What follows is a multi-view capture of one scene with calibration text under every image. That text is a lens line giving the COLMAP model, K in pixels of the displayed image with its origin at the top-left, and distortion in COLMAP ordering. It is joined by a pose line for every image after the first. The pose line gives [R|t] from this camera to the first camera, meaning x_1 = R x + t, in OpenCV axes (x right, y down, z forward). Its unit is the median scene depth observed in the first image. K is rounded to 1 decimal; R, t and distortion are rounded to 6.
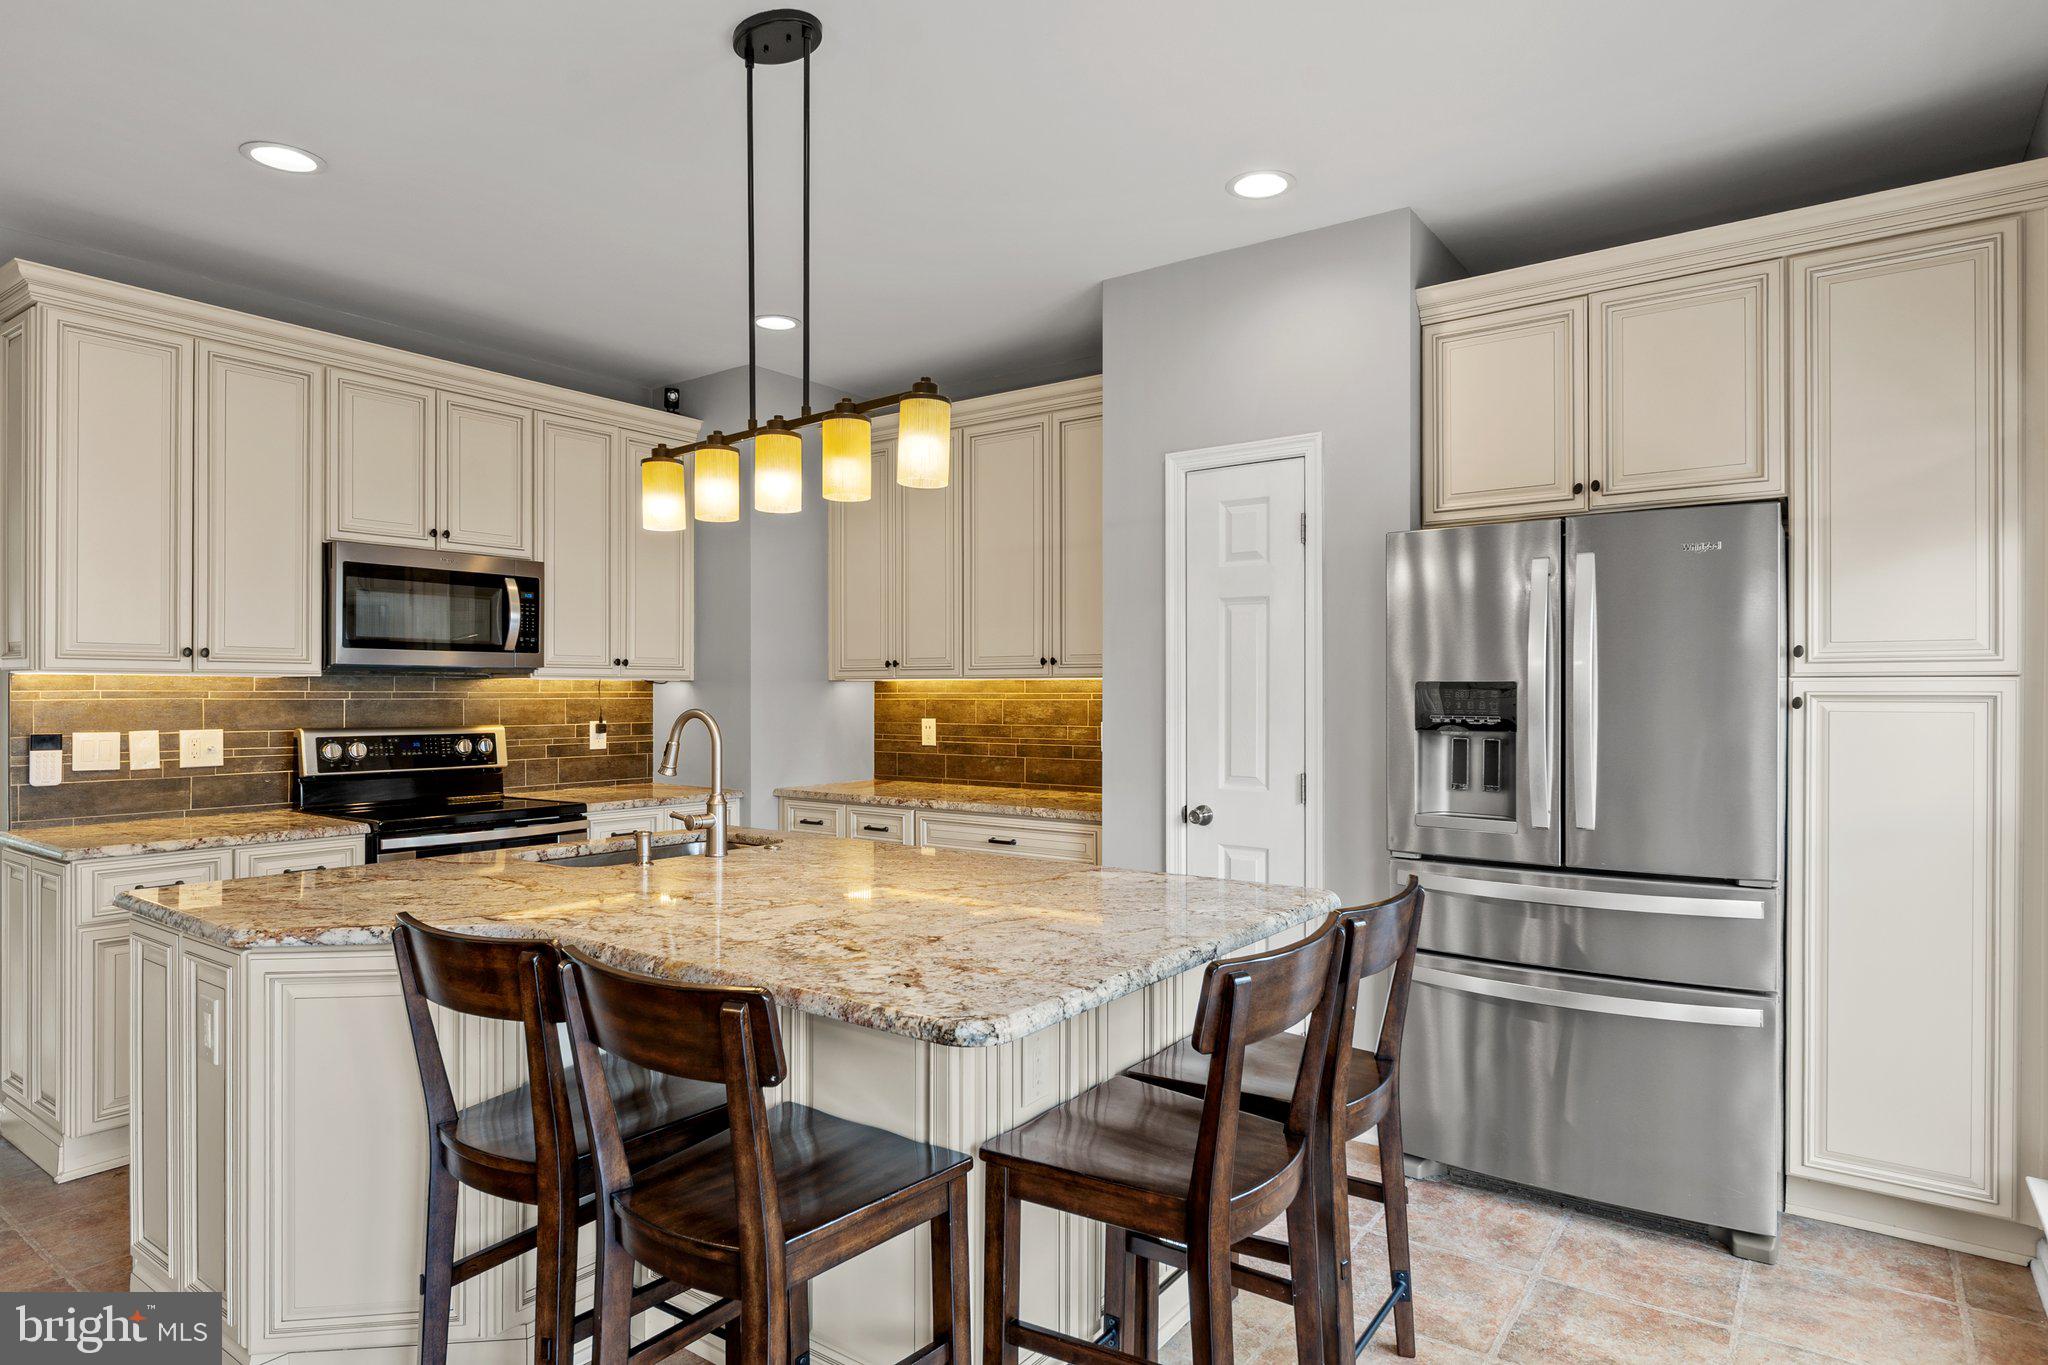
lens RADIAL K [[1151.2, 0, 1025.5], [0, 1151.2, 695.3], [0, 0, 1]] dist [-0.006082, -0.000778]
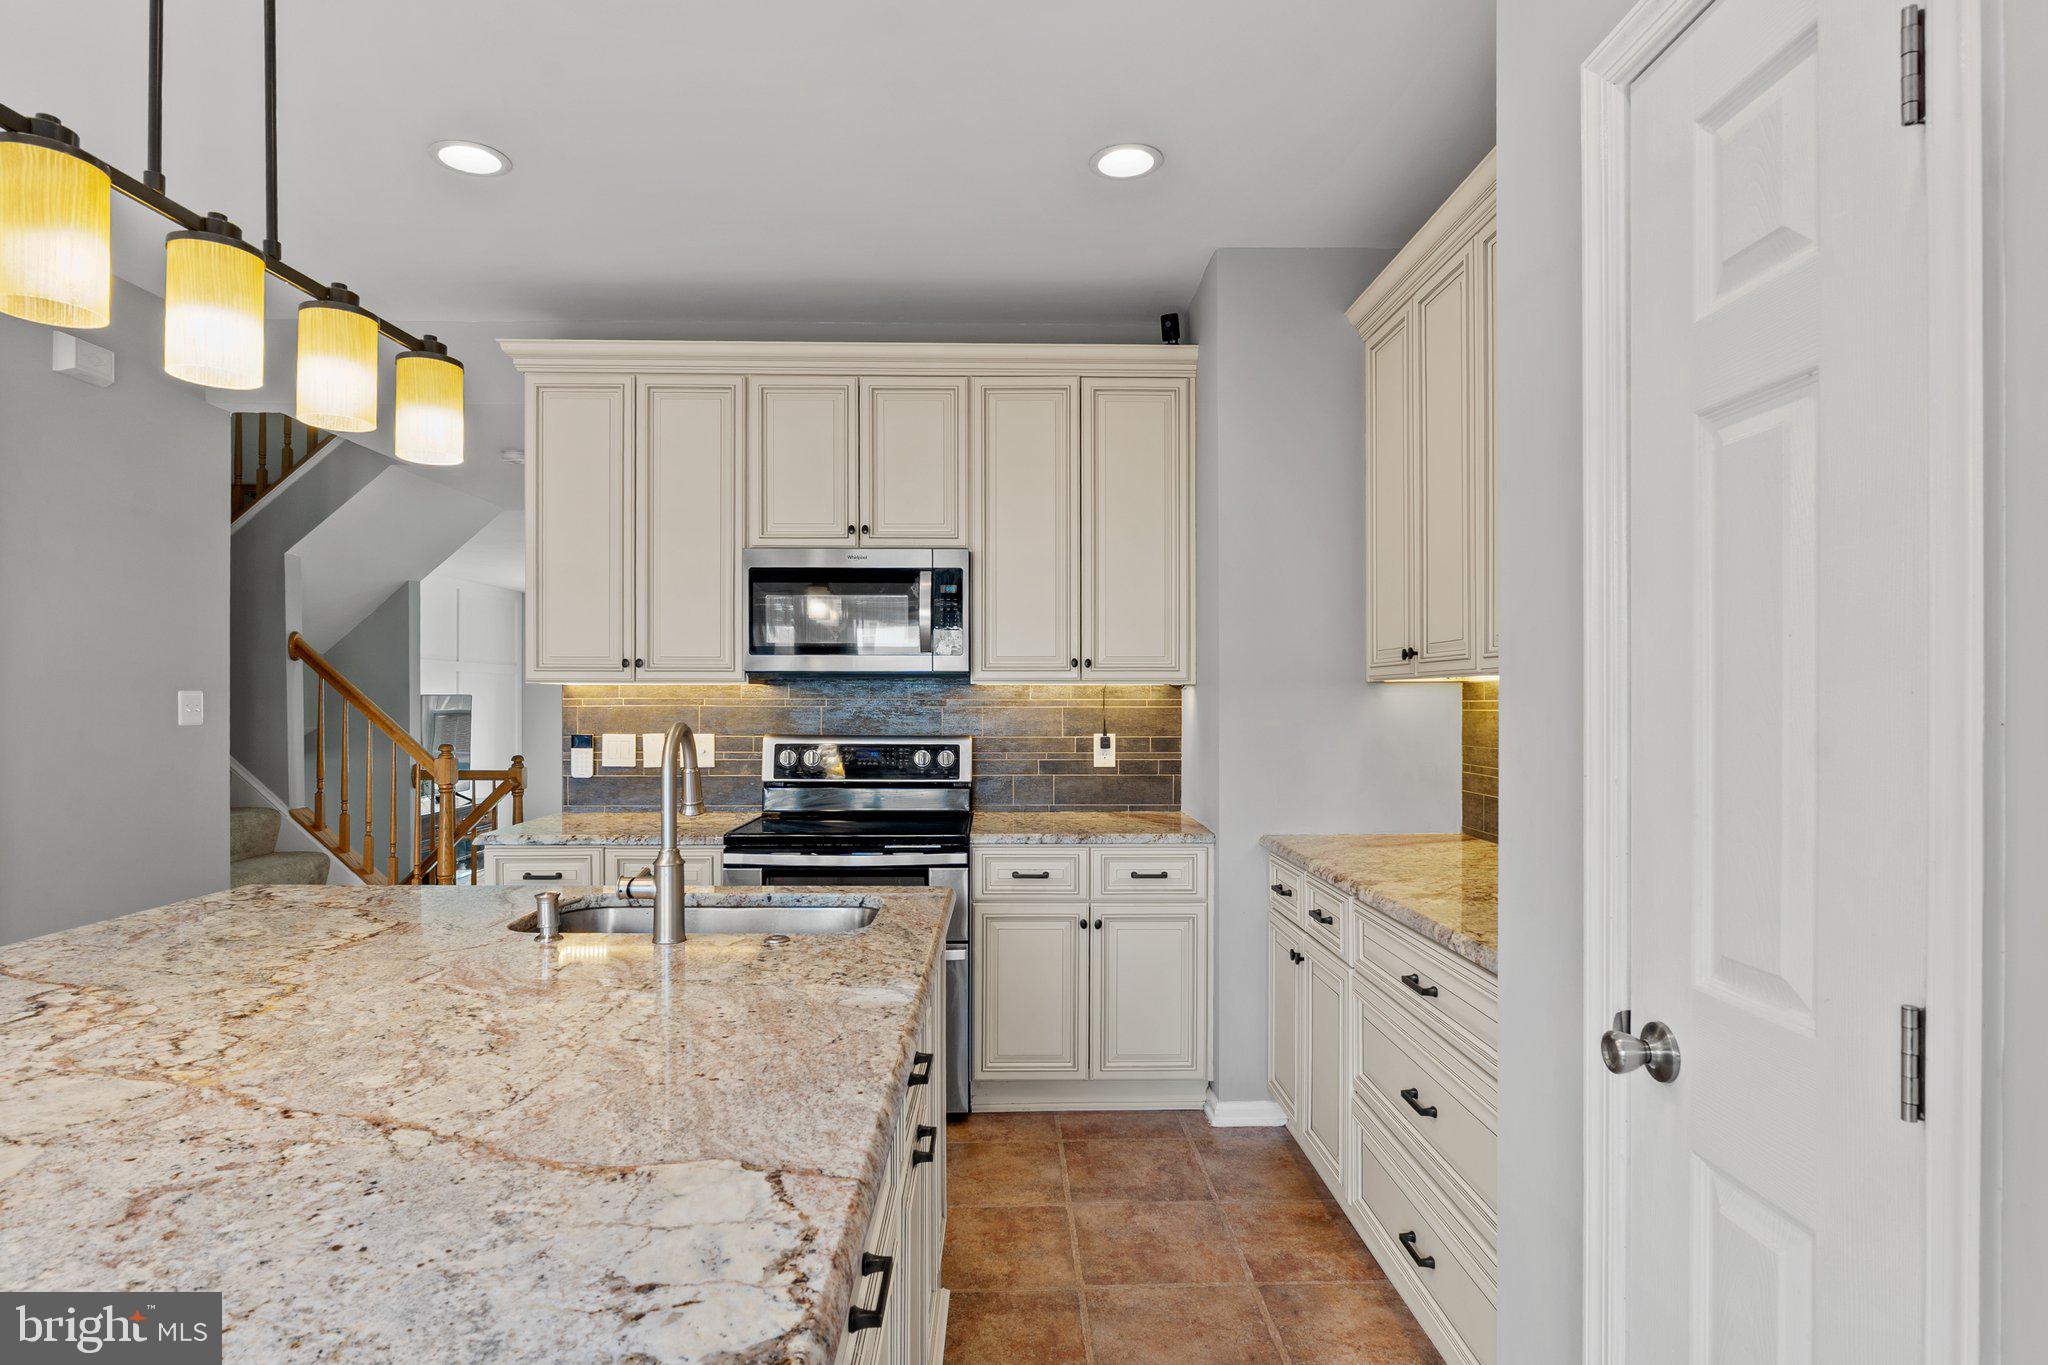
lens RADIAL K [[1064.3, 0, 1018.6], [0, 1064.3, 695.8], [0, 0, 1]] dist [-0.004716, 0.000051]
pose [[0.604413, -0.001539, -0.796670, 0.272500], [-0.001984, 0.999992, -0.003437, -0.003219], [0.796669, 0.003658, 0.604405, 0.617443]]
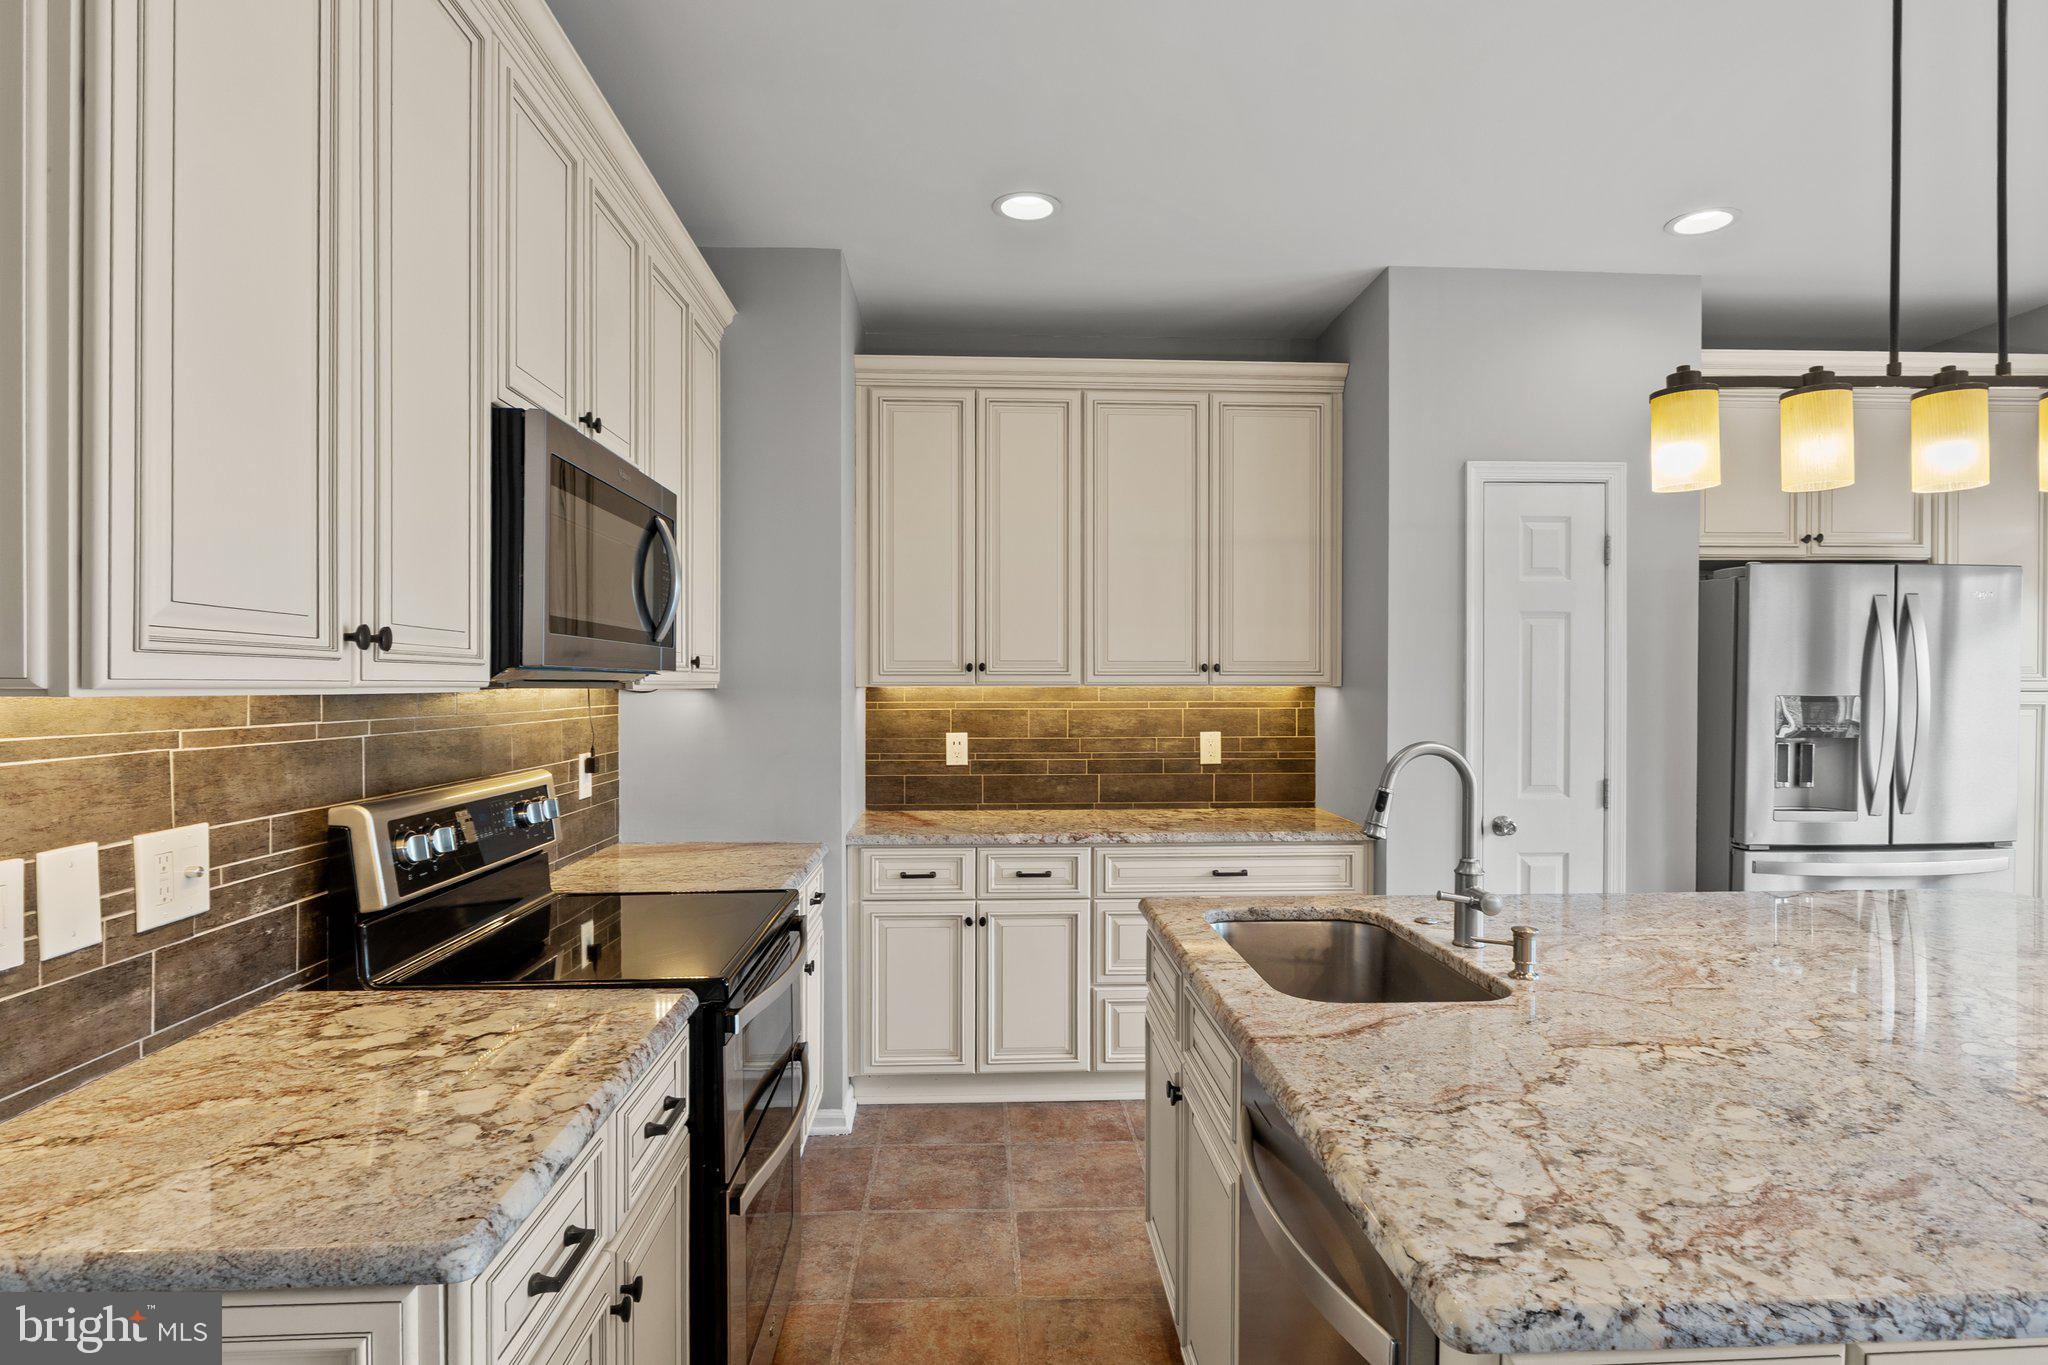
lens RADIAL K [[1061.0, 0, 1037.0], [0, 1061.0, 689.0], [0, 0, 1]] dist [0.013148, 0.000202]
pose [[0.769529, -0.003997, 0.638599, -0.710106], [0.001671, 0.999990, 0.004246, -0.019070], [-0.638610, -0.002200, 0.769528, 0.511480]]
